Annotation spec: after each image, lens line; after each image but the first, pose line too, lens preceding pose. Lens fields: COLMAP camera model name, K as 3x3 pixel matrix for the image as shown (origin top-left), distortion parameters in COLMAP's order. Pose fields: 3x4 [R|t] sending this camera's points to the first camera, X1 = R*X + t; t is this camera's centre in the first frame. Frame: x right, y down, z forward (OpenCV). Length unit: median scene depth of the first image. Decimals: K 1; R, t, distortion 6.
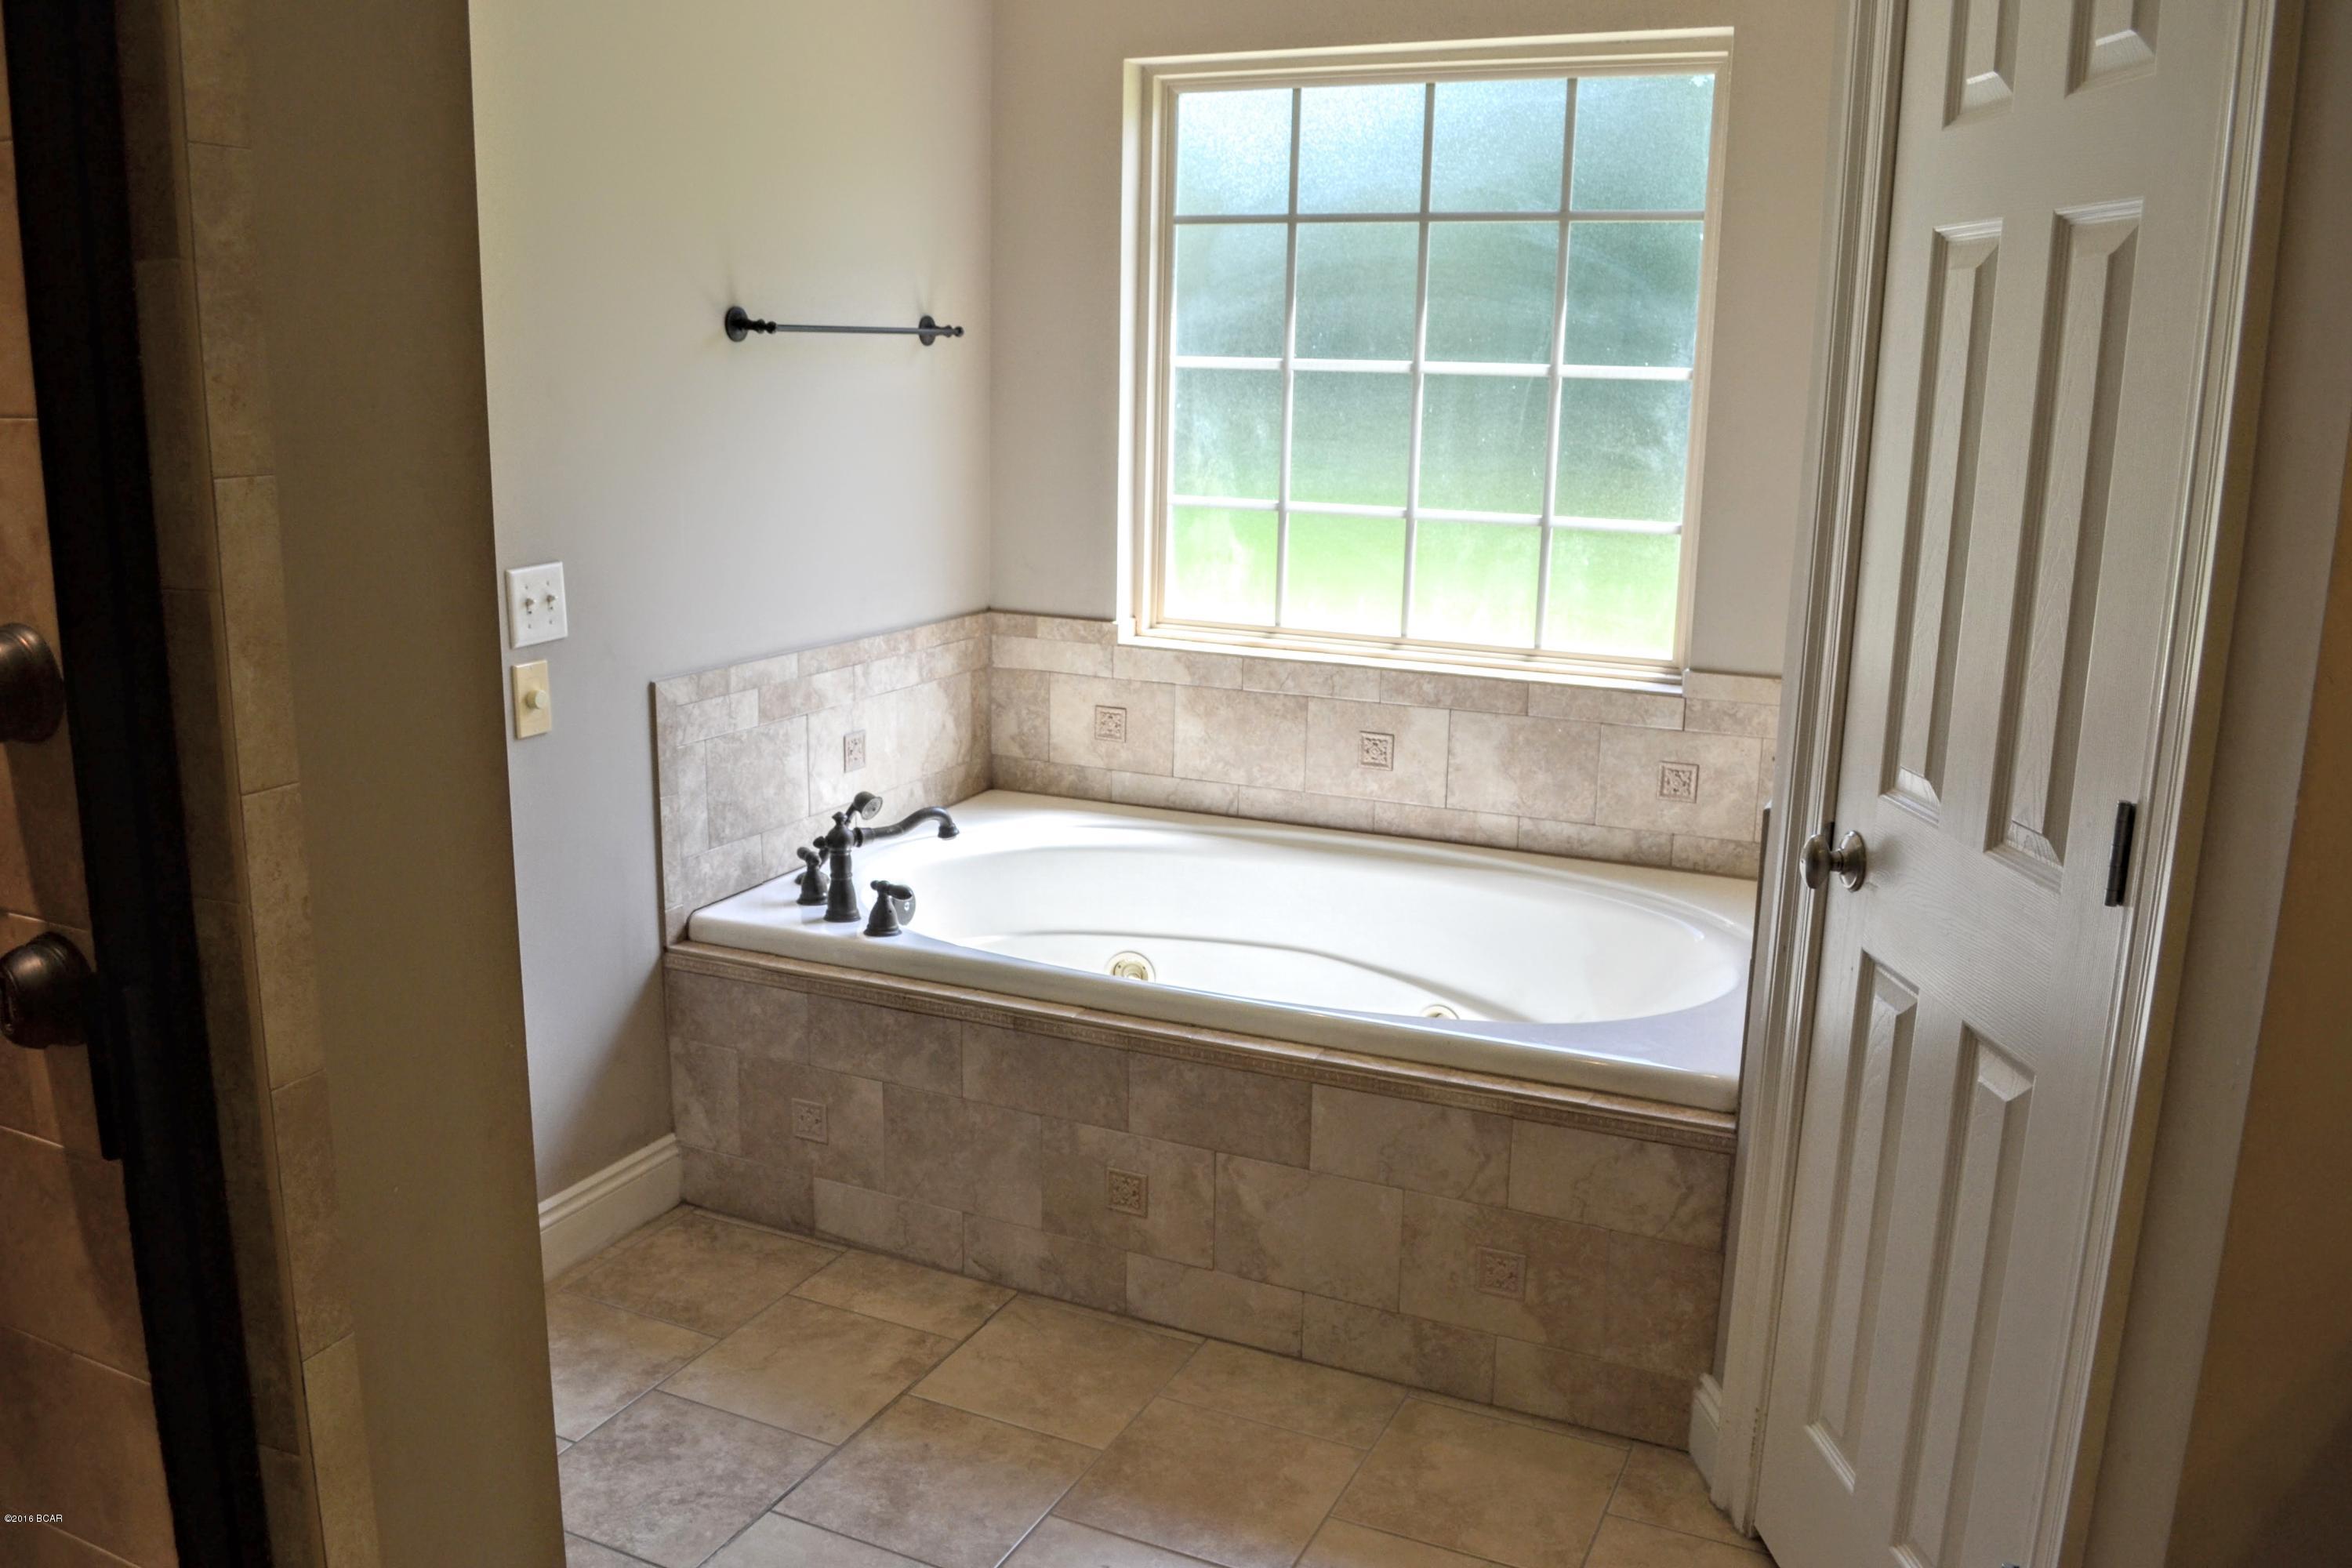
lens RADIAL K [[1885.0, 0, 1145.1], [0, 1885.0, 797.4], [0, 0, 1]] dist [-0.077903, 0.004373]
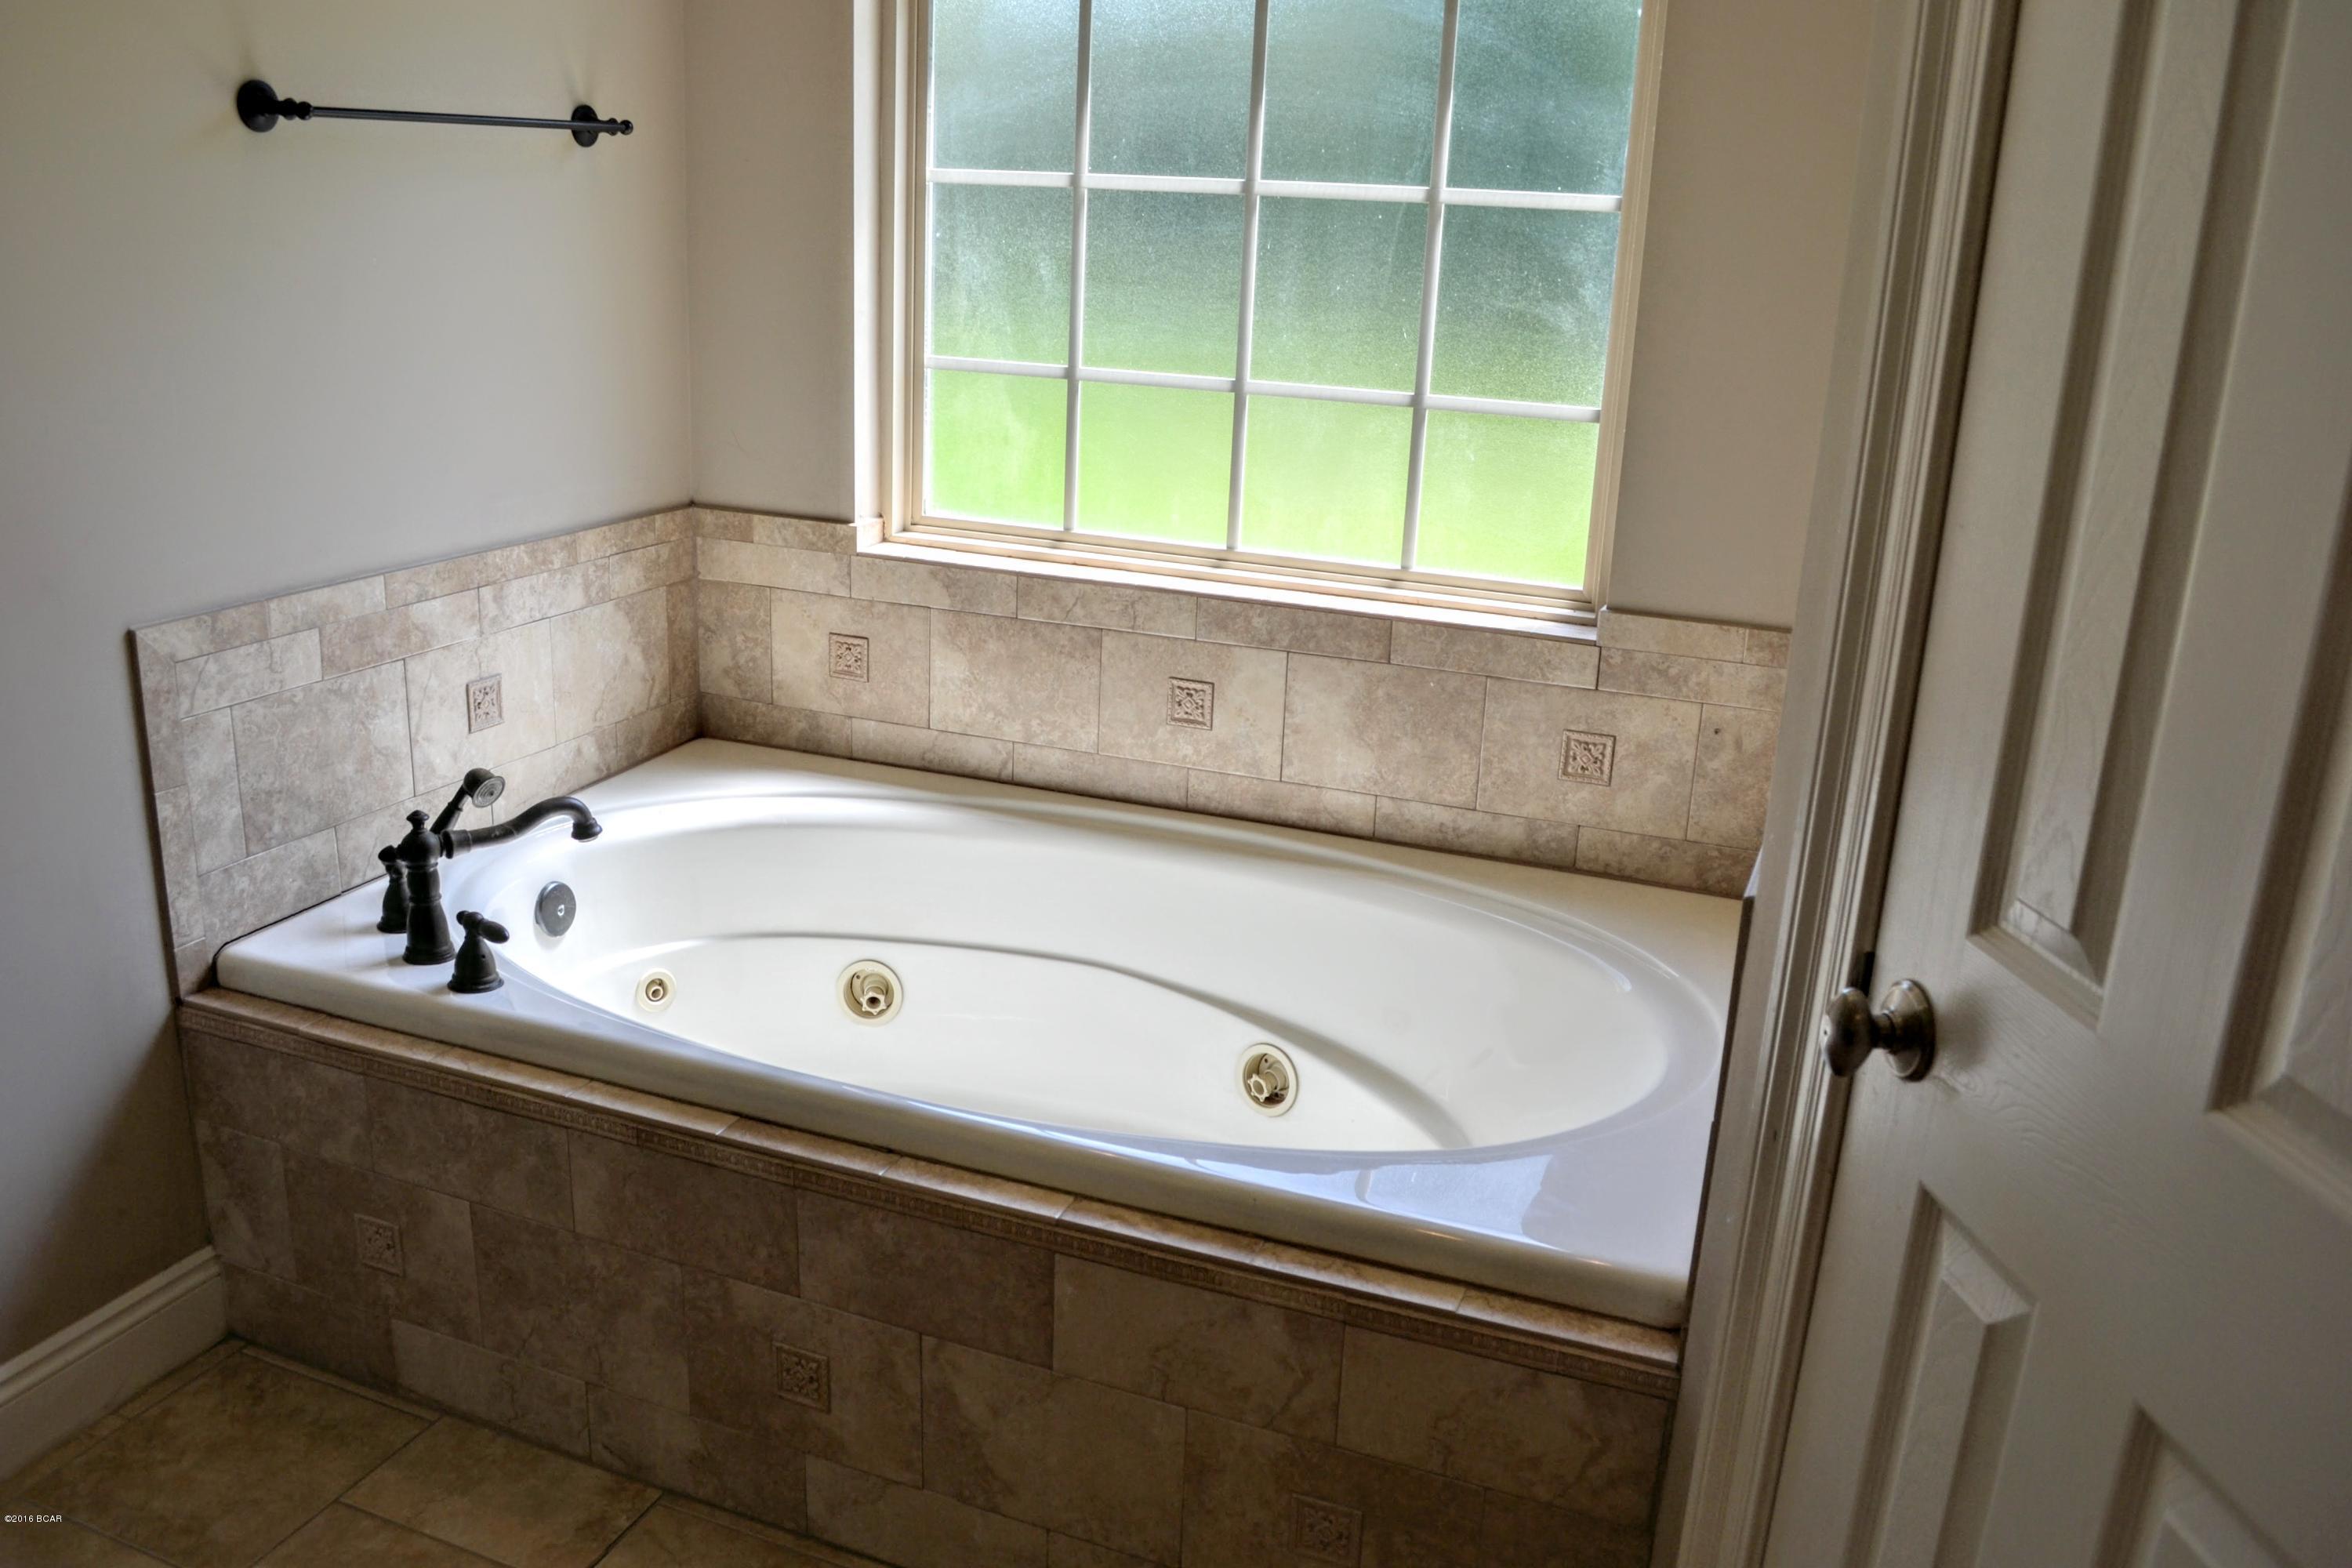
lens RADIAL K [[1885.0, 0, 1145.1], [0, 1885.0, 797.4], [0, 0, 1]] dist [-0.077903, 0.004373]
pose [[0.998006, 0.003060, 0.063045, 0.063818], [-0.008202, 0.996642, 0.081468, -0.054425], [-0.062584, -0.081823, 0.994680, 0.276135]]
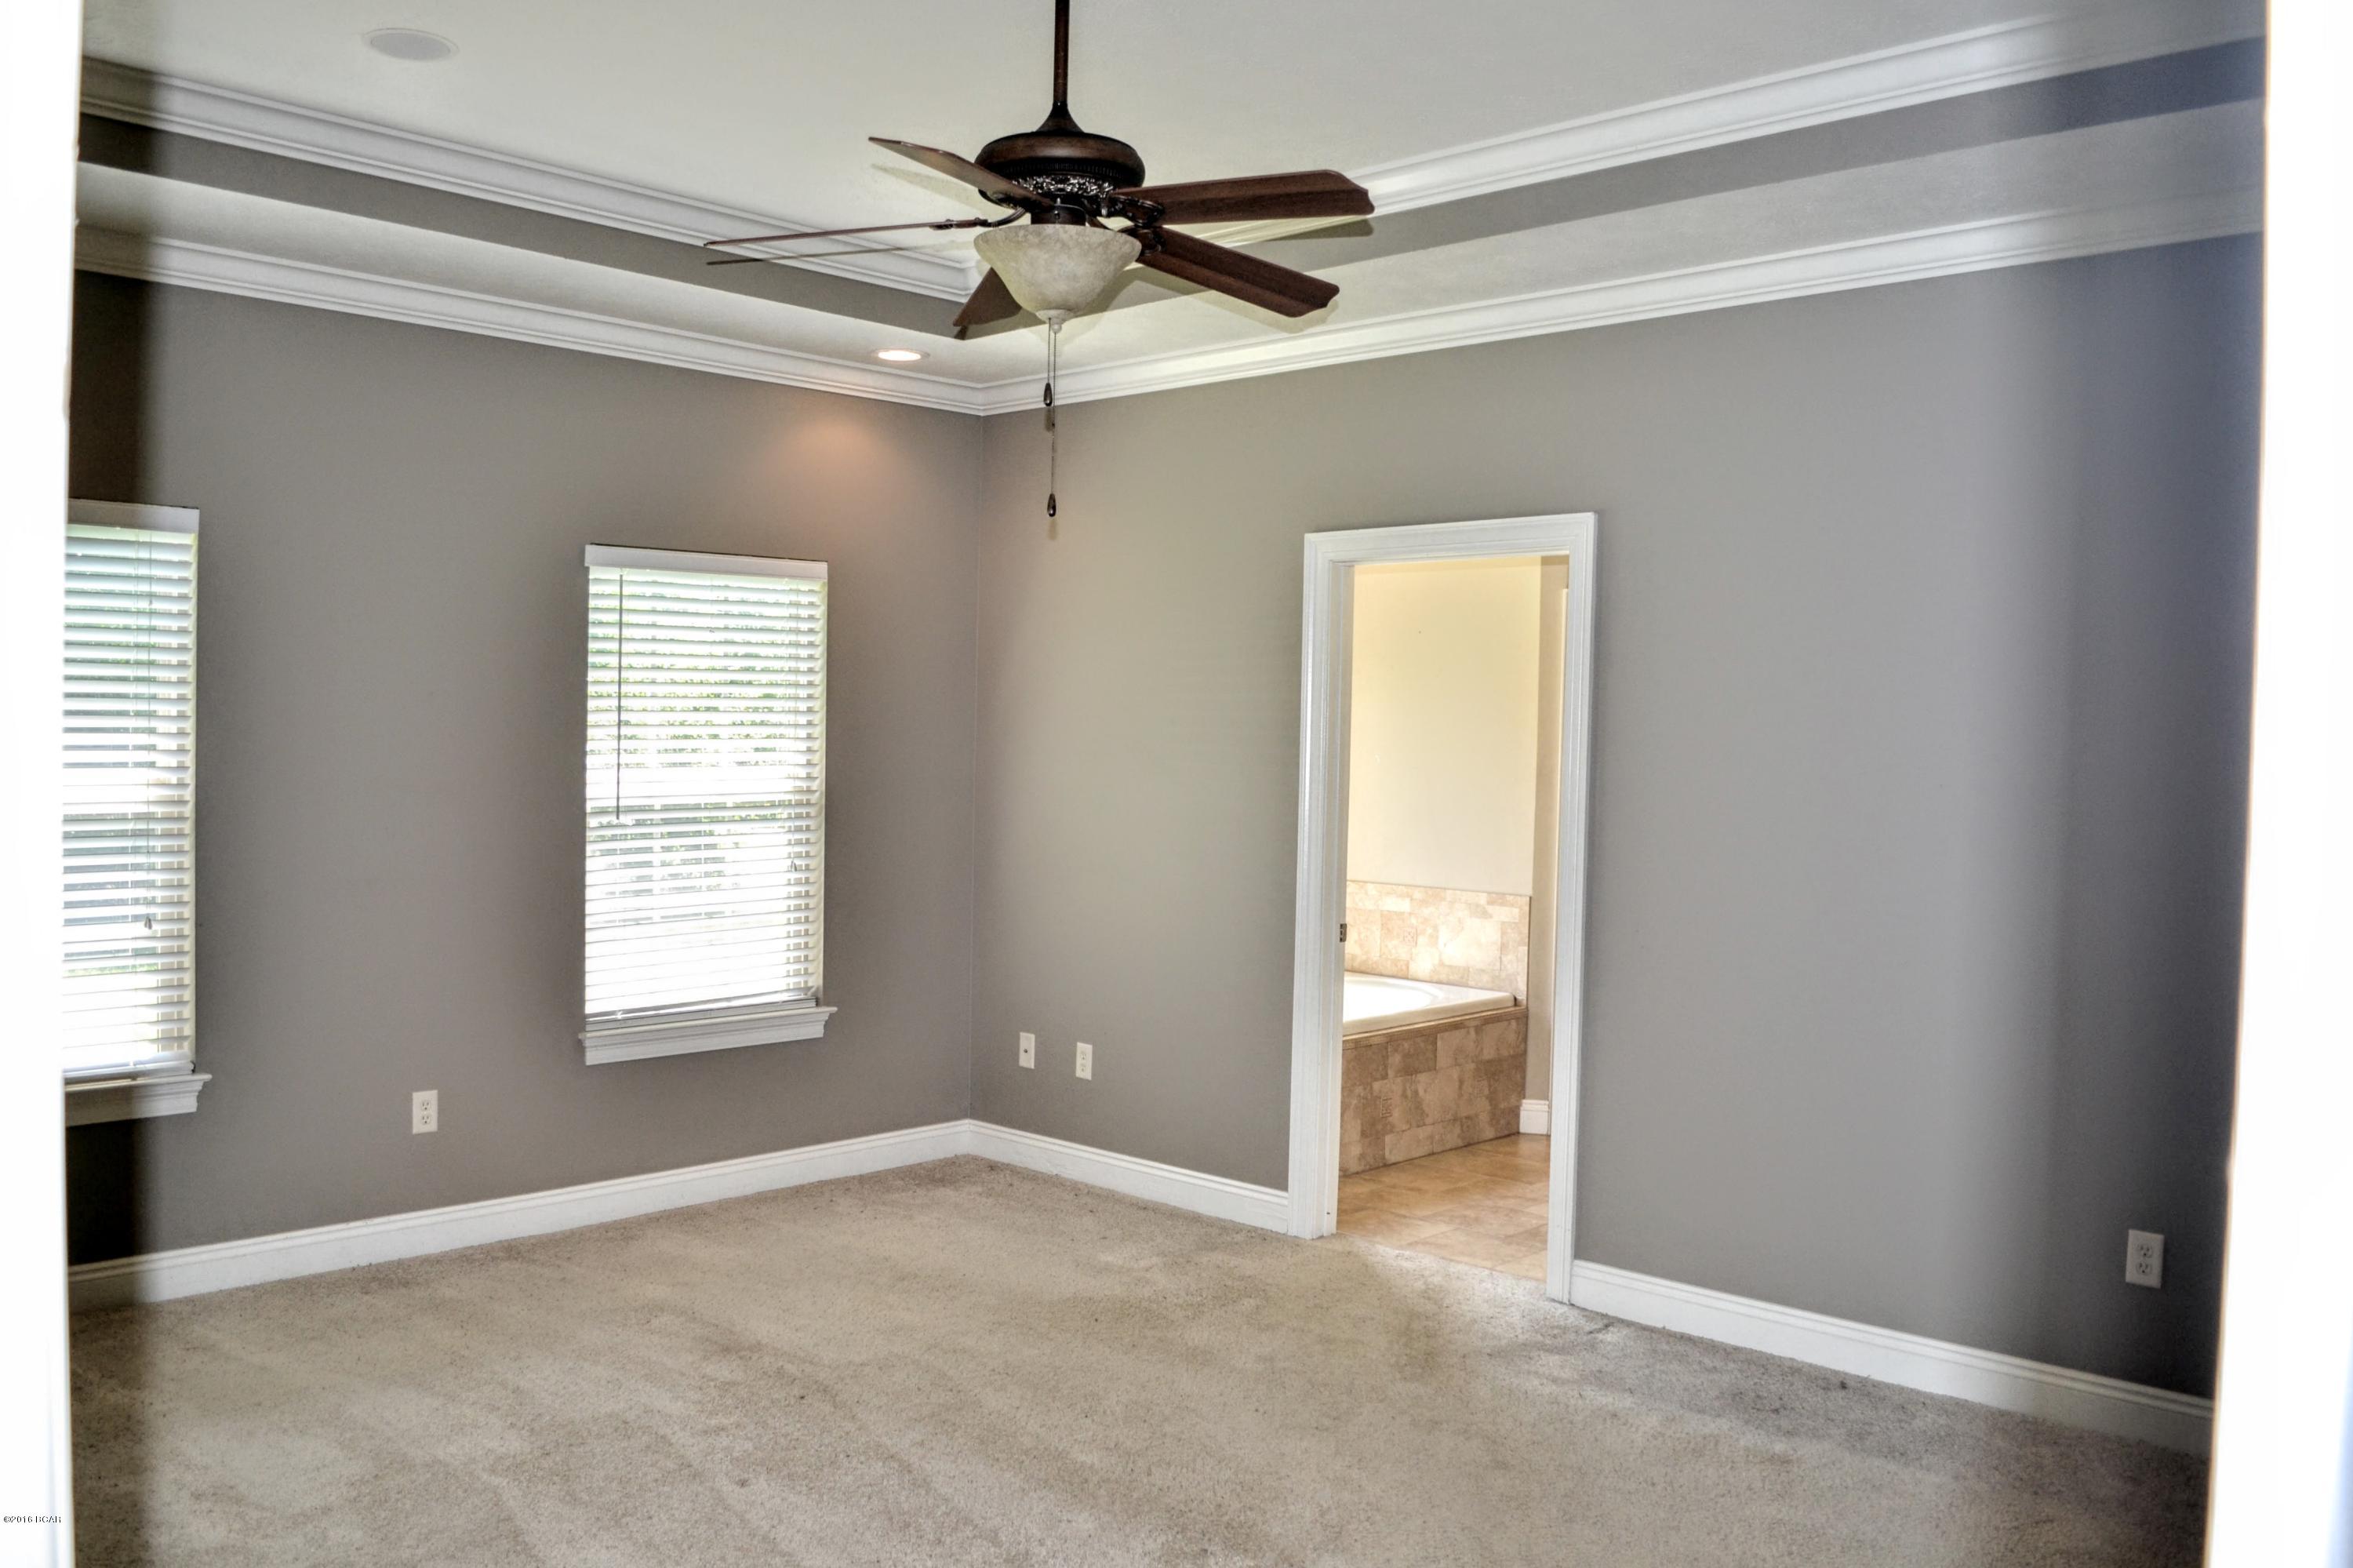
lens RADIAL K [[1885.8, 0, 1145.6], [0, 1885.8, 797.4], [0, 0, 1]] dist [-0.077903, 0.004373]
pose [[0.318093, -0.040384, 0.947199, -1.964751], [0.196356, 0.980235, -0.024149, -0.141723], [-0.927502, 0.193670, 0.319736, 0.404506]]
